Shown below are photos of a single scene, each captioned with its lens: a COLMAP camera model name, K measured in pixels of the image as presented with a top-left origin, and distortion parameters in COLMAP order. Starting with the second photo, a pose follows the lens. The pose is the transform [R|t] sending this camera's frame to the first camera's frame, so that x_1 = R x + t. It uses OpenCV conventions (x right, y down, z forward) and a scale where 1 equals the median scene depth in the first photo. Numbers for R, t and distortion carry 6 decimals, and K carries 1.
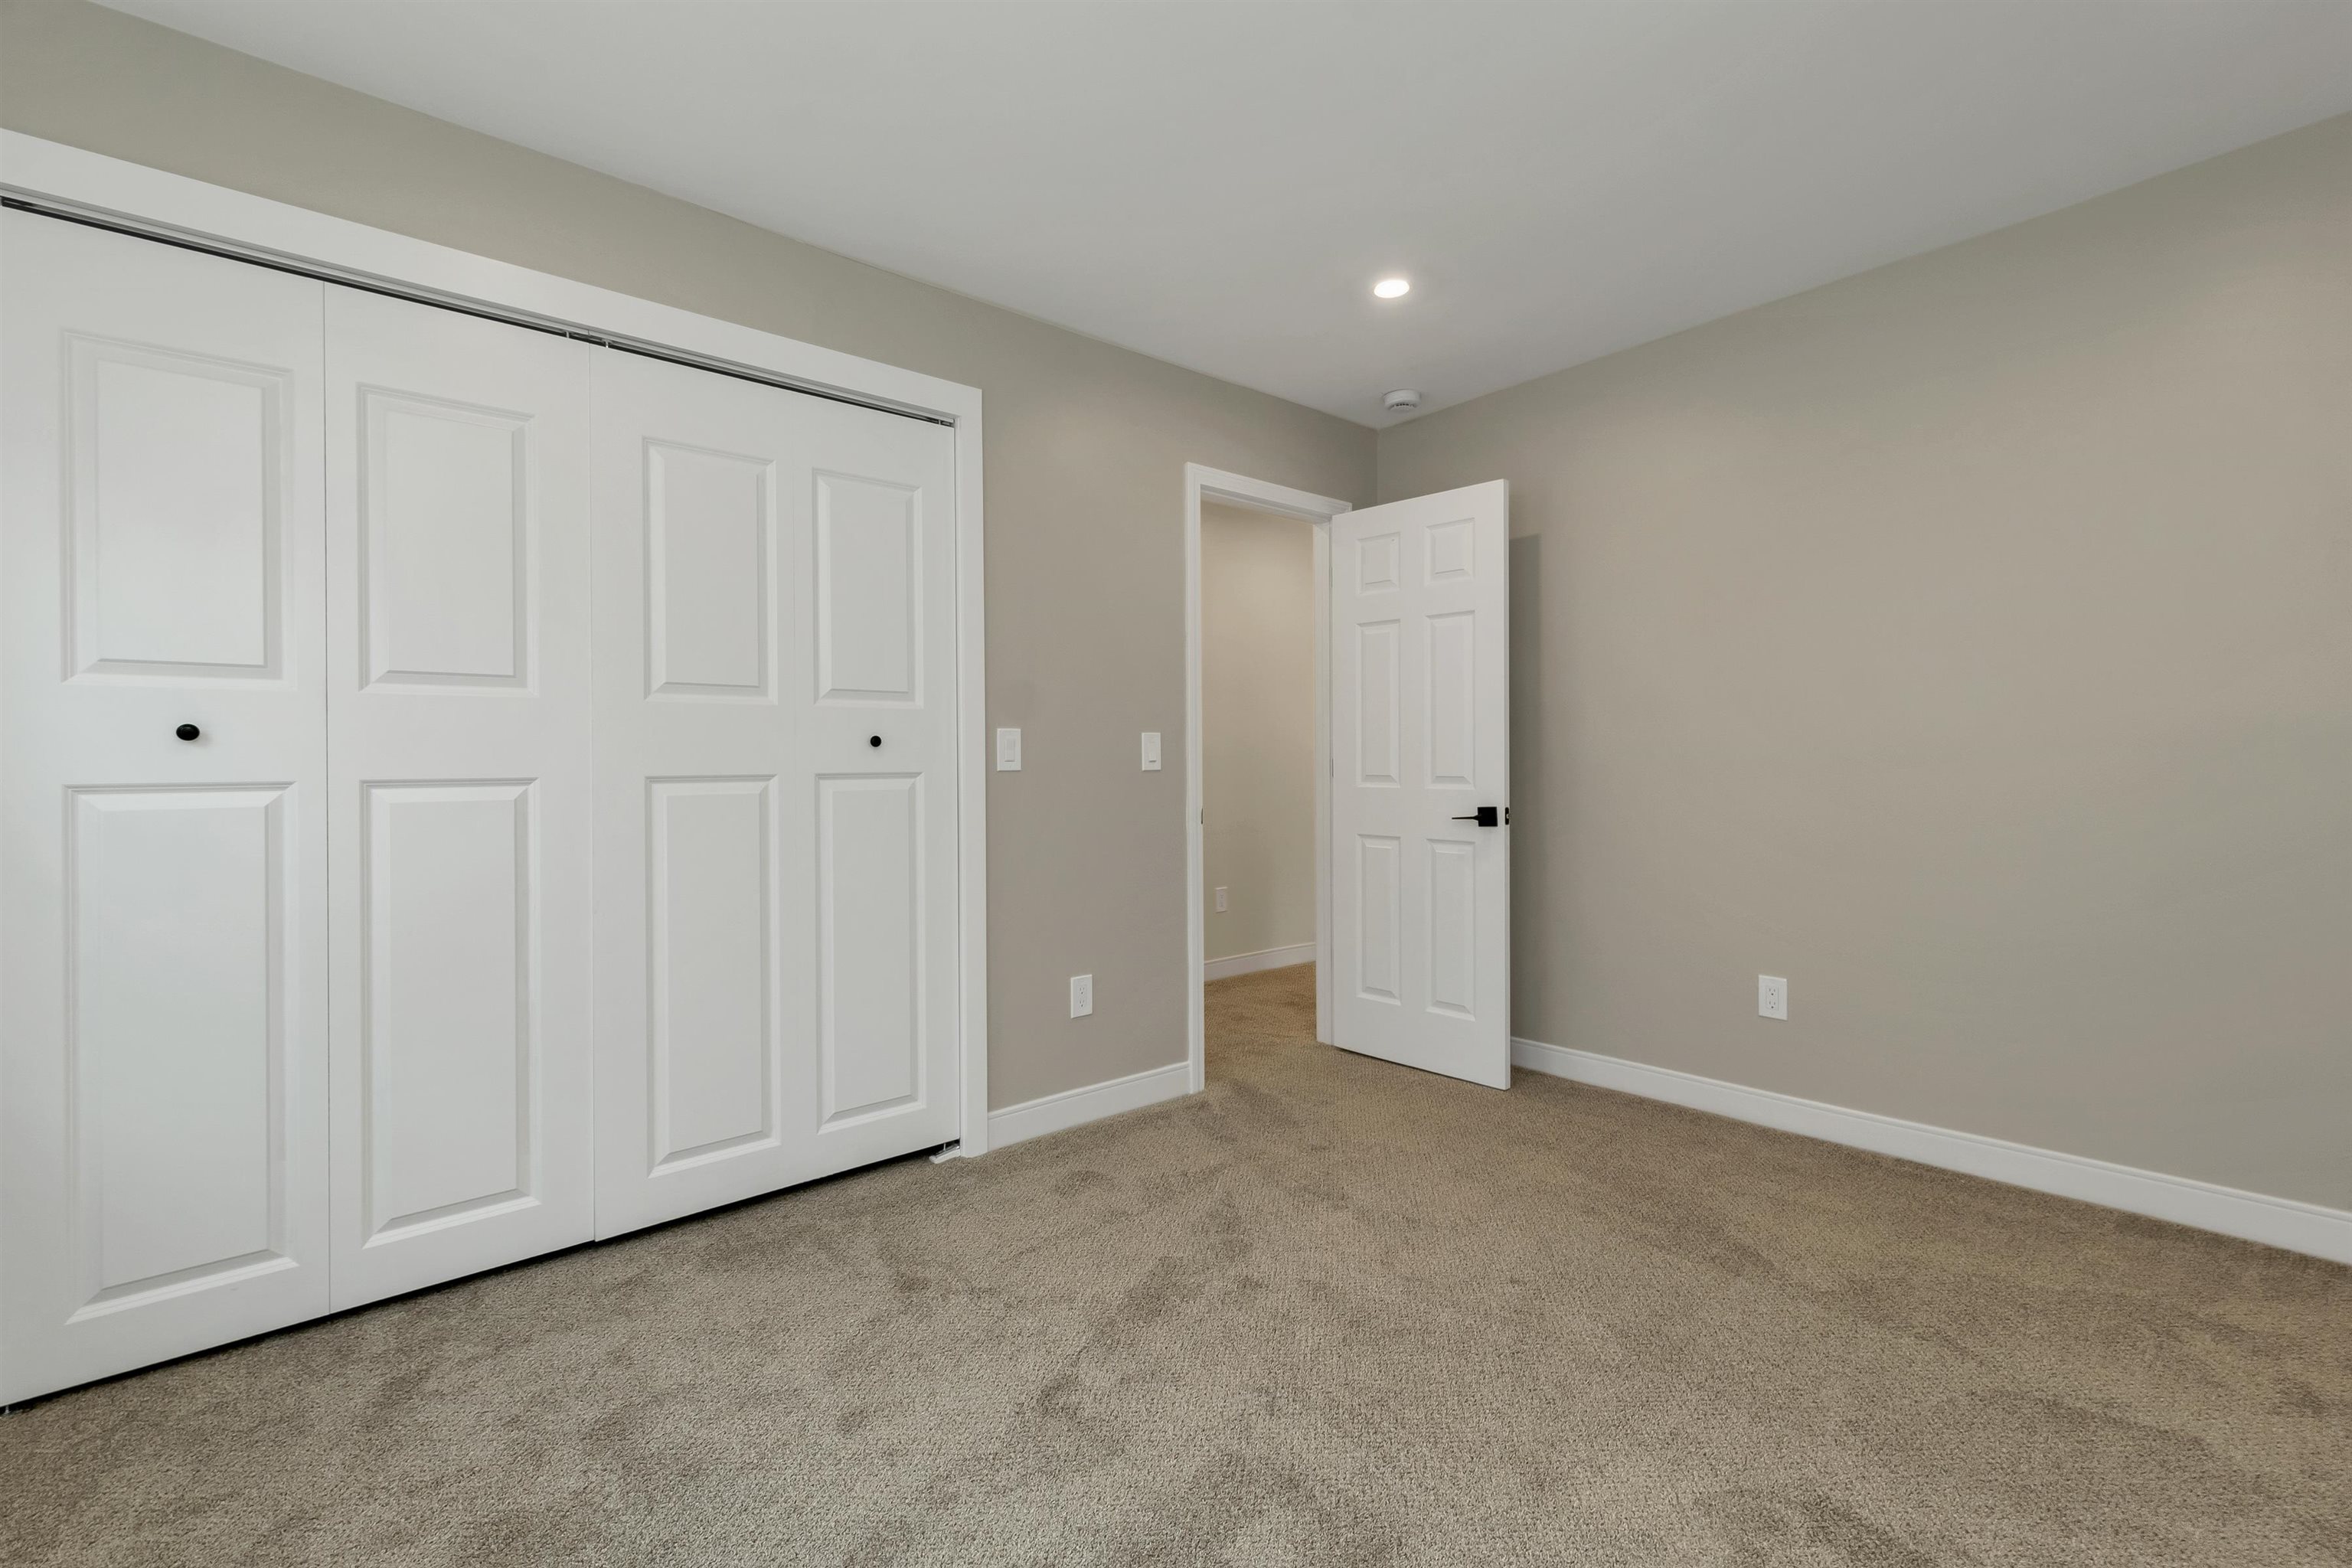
lens RADIAL K [[972.6, 0, 1172.2], [0, 972.6, 783.8], [0, 0, 1]] dist [0.007963, -0.000037]
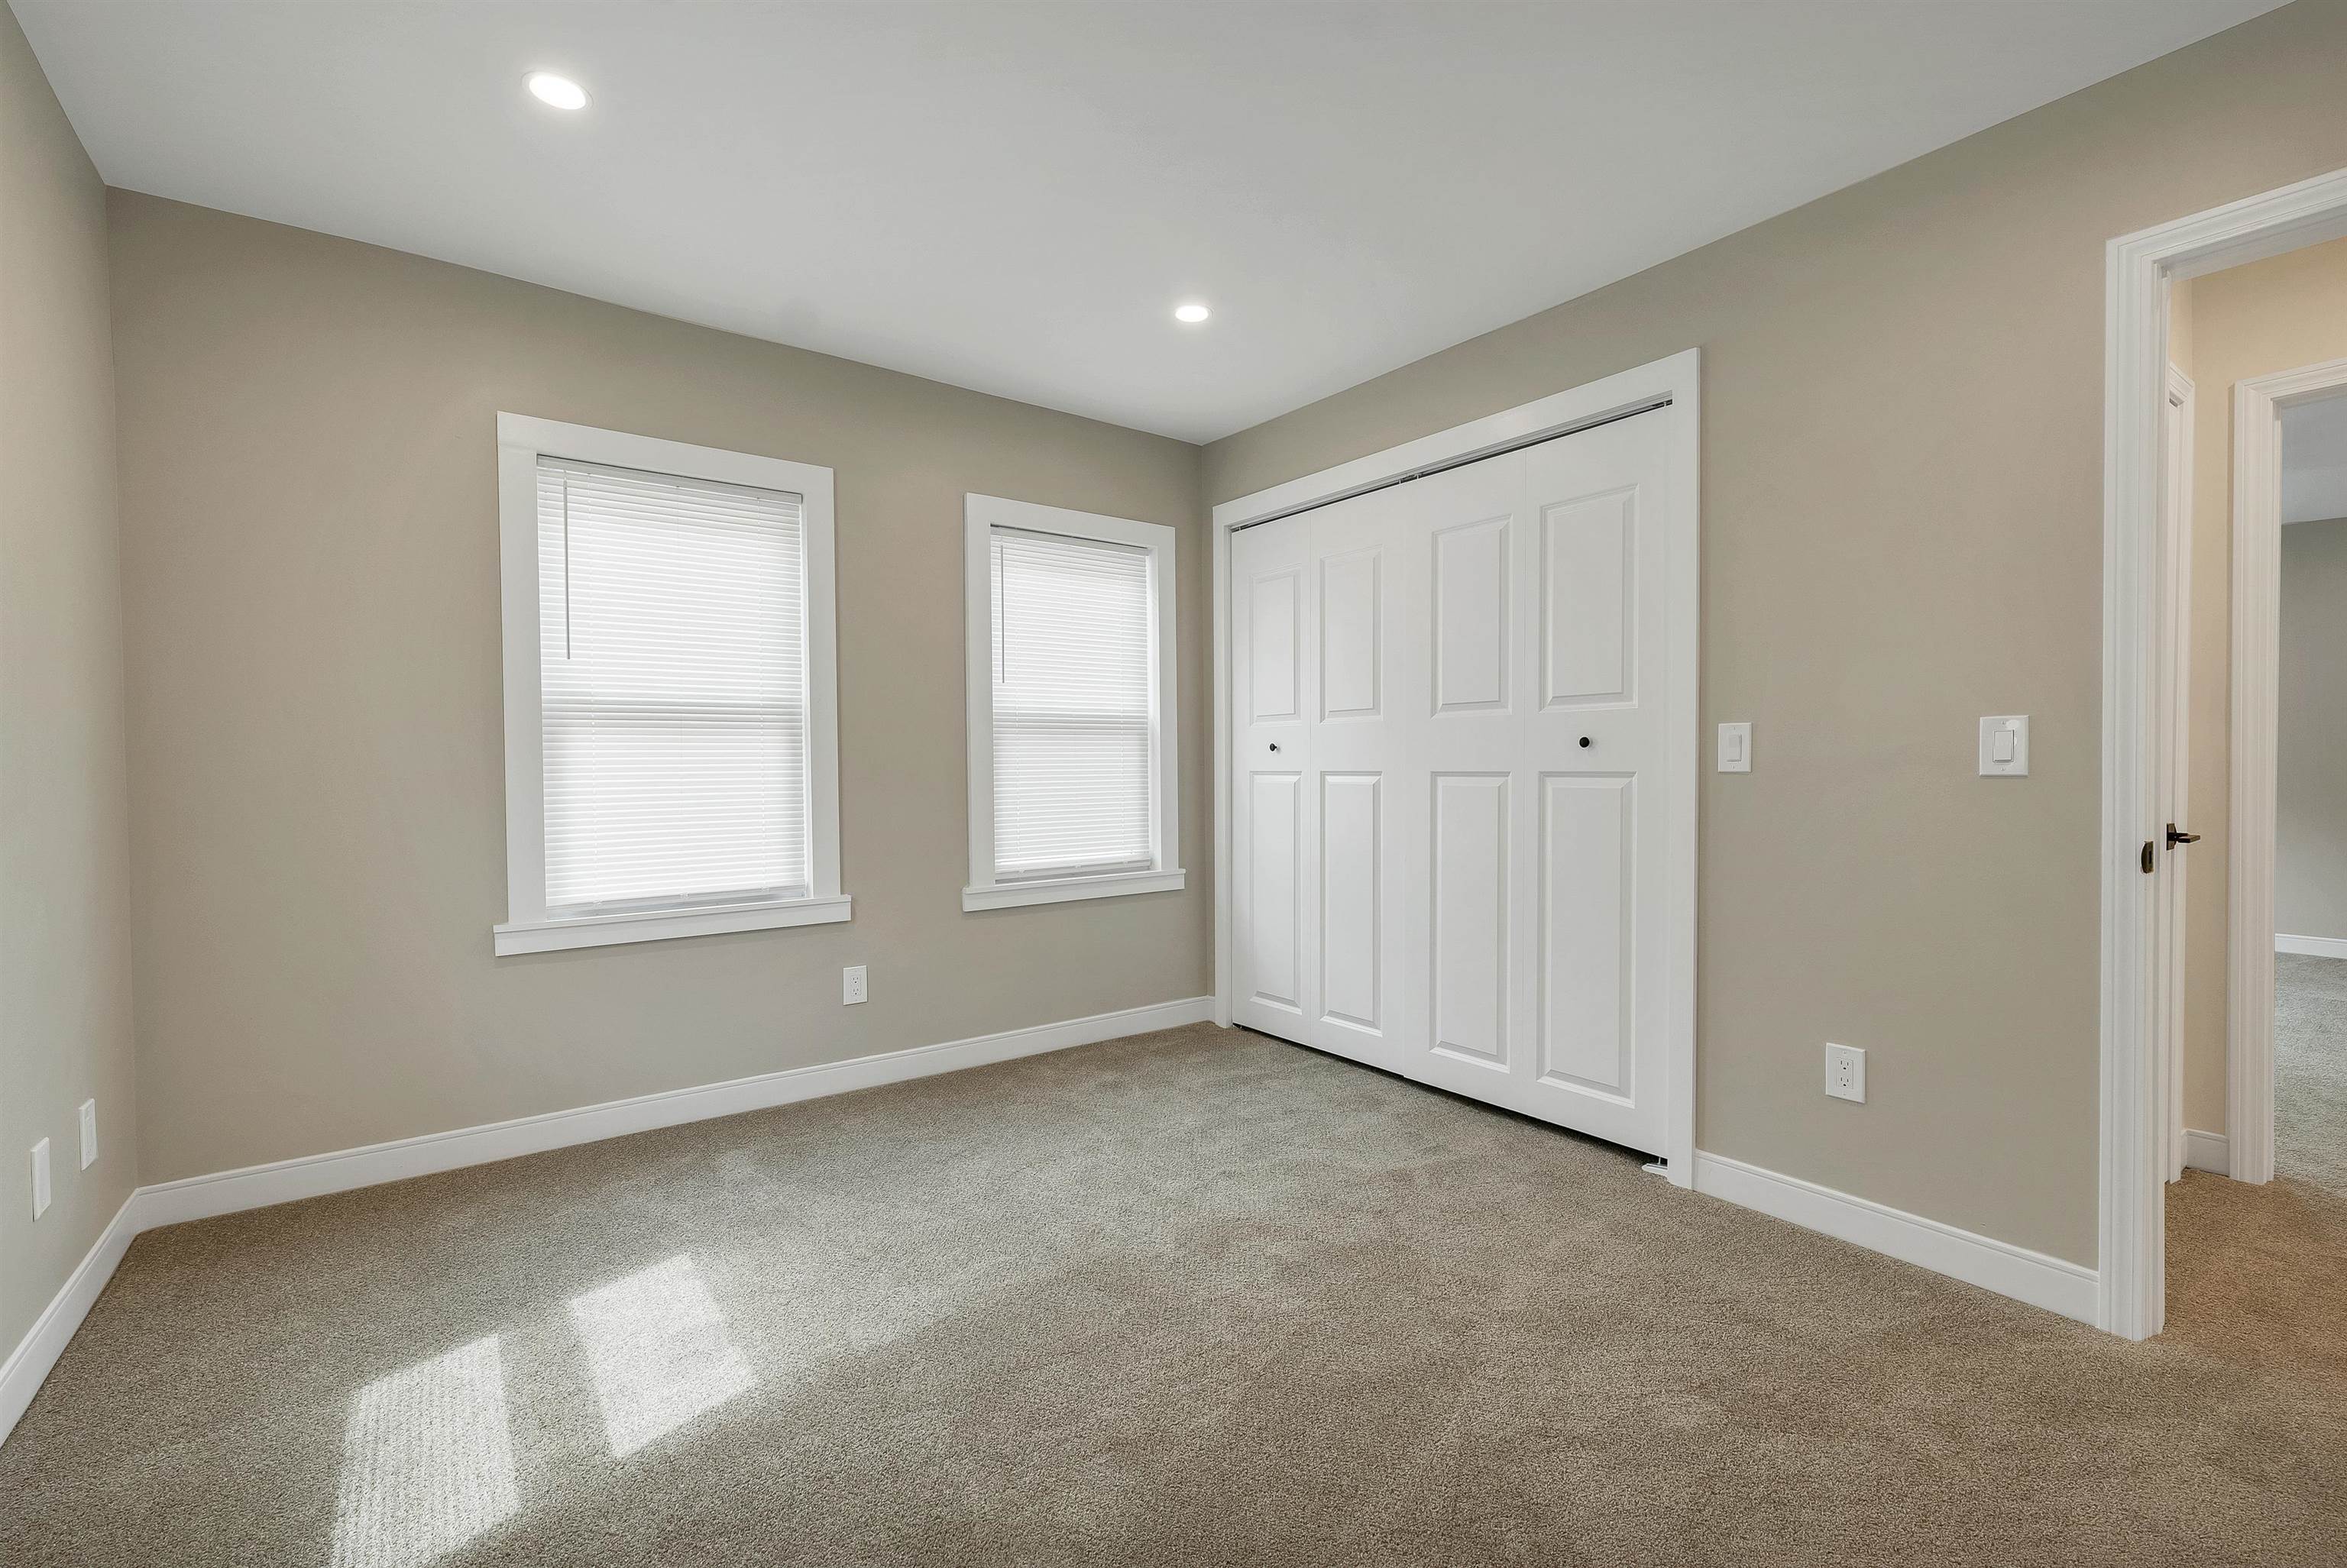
lens RADIAL K [[962.5, 0, 1161.1], [0, 962.5, 800.2], [0, 0, 1]] dist [0.001367, 0.000043]
pose [[-0.037323, 0.045541, -0.998265, 0.786816], [-0.016551, 0.998796, 0.046184, -0.021557], [0.999166, 0.018246, -0.036524, 0.587075]]
